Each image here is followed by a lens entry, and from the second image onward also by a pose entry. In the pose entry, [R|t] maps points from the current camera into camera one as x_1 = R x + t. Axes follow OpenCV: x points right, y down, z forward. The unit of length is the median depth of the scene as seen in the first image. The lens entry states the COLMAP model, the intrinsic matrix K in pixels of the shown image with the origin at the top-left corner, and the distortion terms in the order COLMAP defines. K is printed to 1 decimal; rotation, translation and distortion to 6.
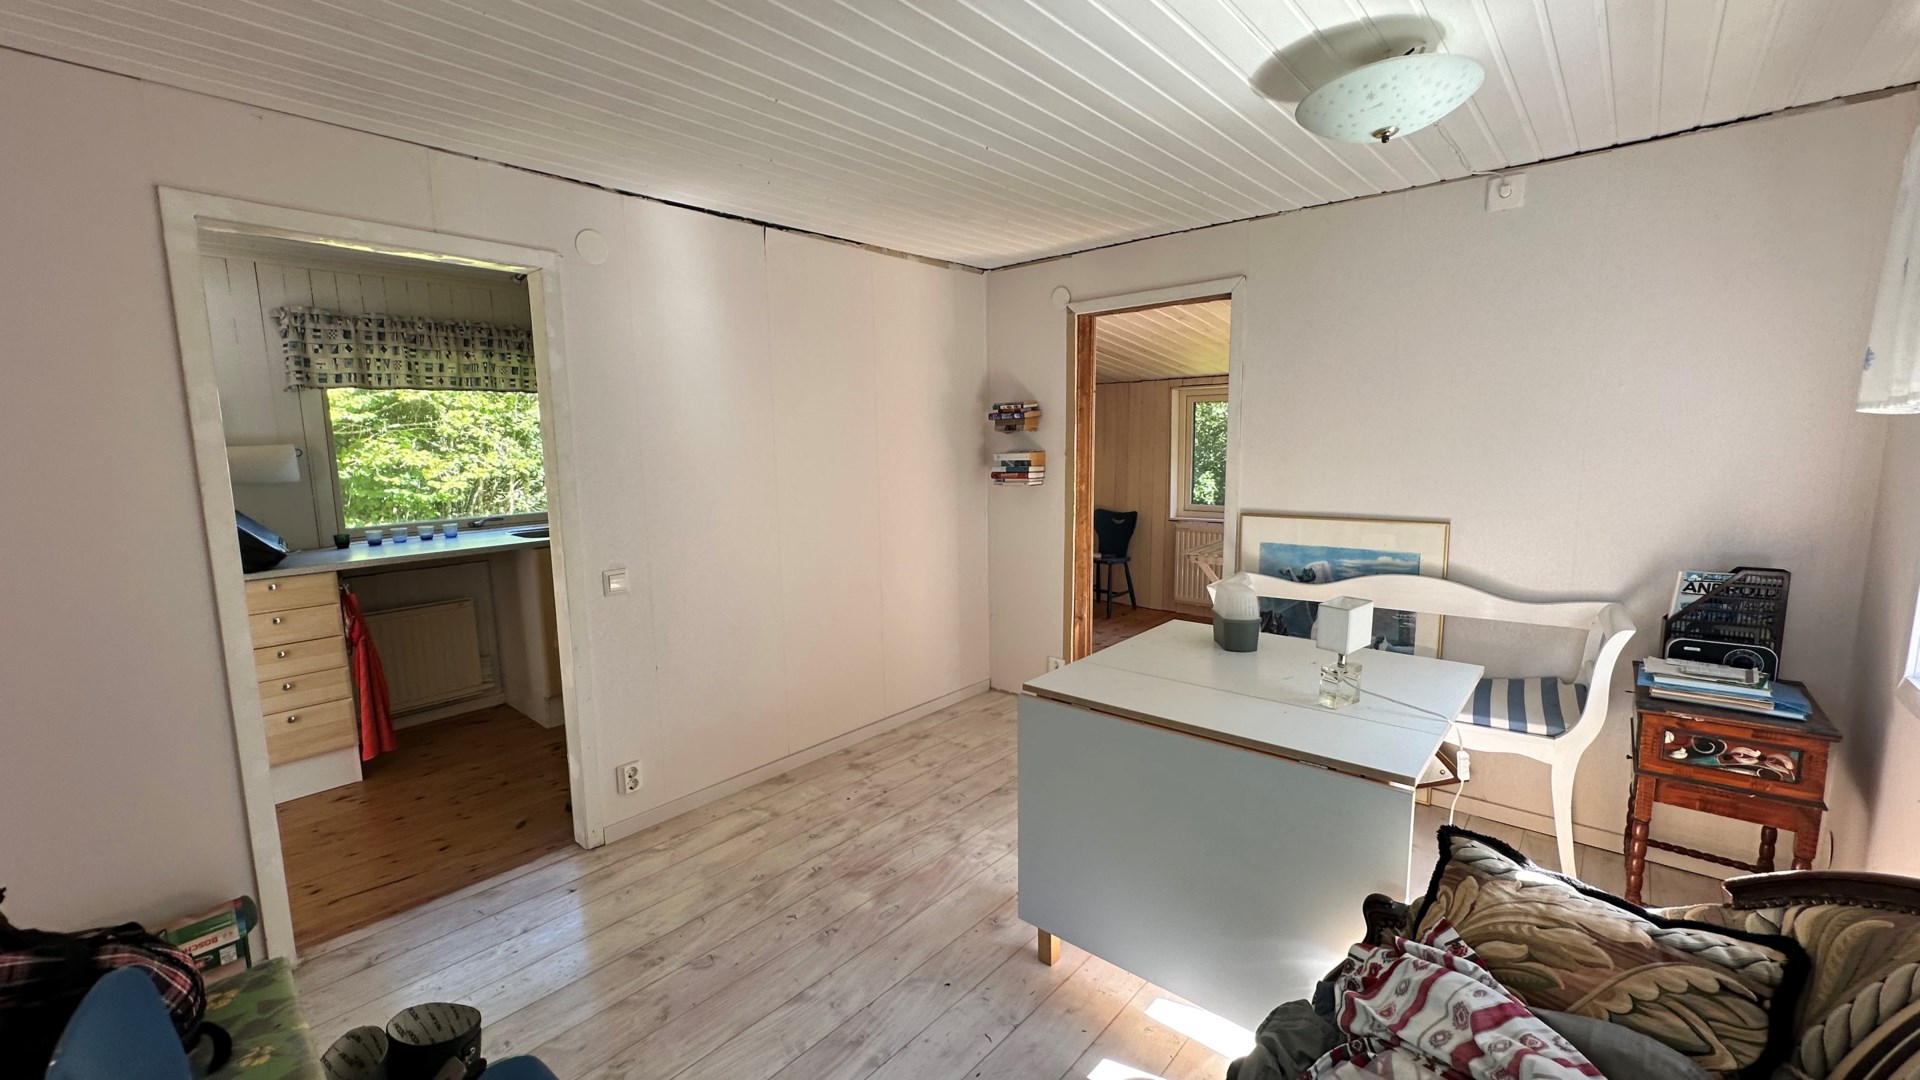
lens RADIAL K [[768.2, 0, 960.0], [0, 768.2, 540.0], [0, 0, 1]] dist [-0.001310, -0.000259]
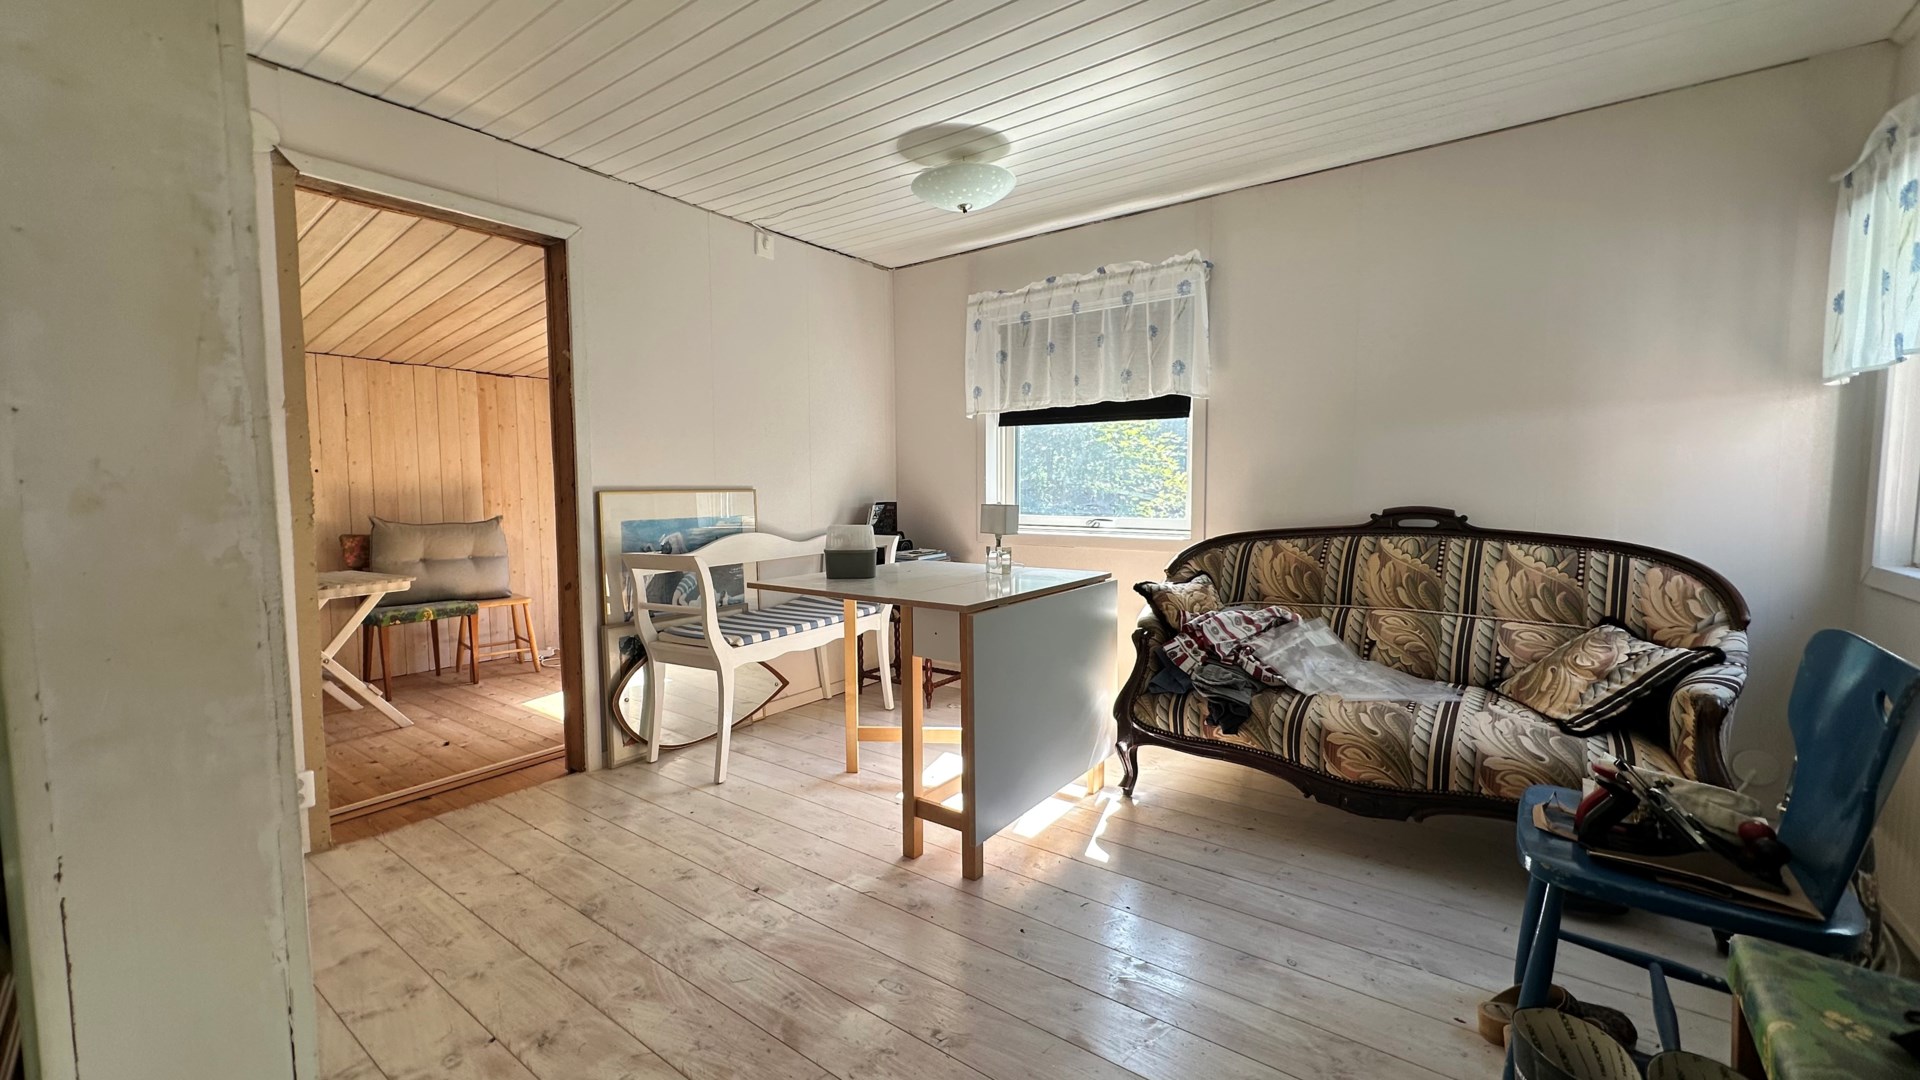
lens RADIAL K [[768.2, 0, 960.0], [0, 768.2, 540.0], [0, 0, 1]] dist [-0.001310, -0.000259]
pose [[-0.088732, -0.052246, 0.994684, -0.650580], [0.140530, 0.987978, 0.064430, 0.025974], [-0.986092, 0.145500, -0.080323, 0.765604]]
